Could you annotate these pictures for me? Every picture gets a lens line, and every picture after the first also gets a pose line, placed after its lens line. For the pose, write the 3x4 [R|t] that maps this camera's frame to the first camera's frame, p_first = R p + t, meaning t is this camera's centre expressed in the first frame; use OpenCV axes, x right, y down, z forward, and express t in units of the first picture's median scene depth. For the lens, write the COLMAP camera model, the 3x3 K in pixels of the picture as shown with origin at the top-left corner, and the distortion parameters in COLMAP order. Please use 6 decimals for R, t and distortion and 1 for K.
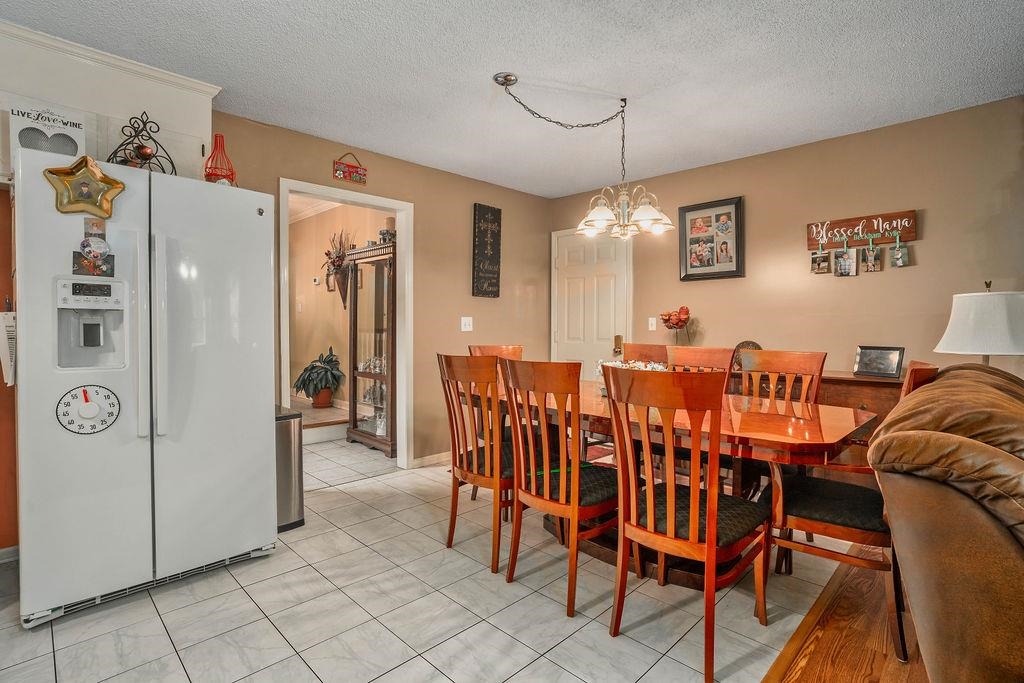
lens RADIAL K [[506.4, 0, 524.9], [0, 506.4, 339.8], [0, 0, 1]] dist [-0.013108, 0.000485]
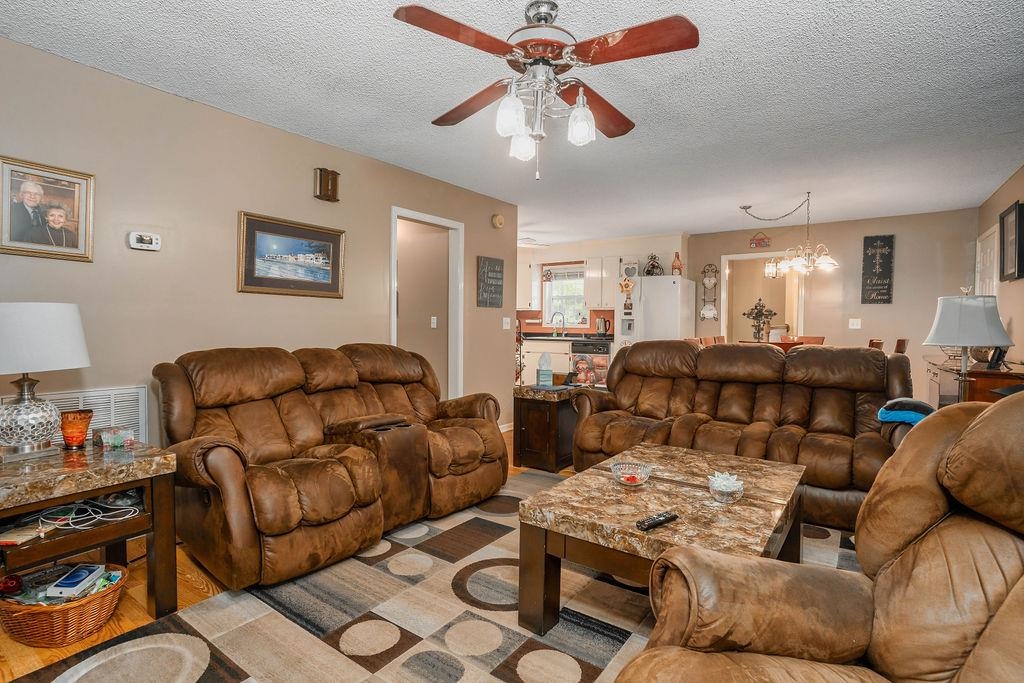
lens RADIAL K [[503.0, 0, 512.0], [0, 503.0, 341.5], [0, 0, 1]] dist [-0.053254, 0.000022]
pose [[0.158370, 0.030803, -0.986899, 1.485232], [-0.031768, 0.999155, 0.026087, 0.017465], [0.986869, 0.027220, 0.159215, -0.217437]]
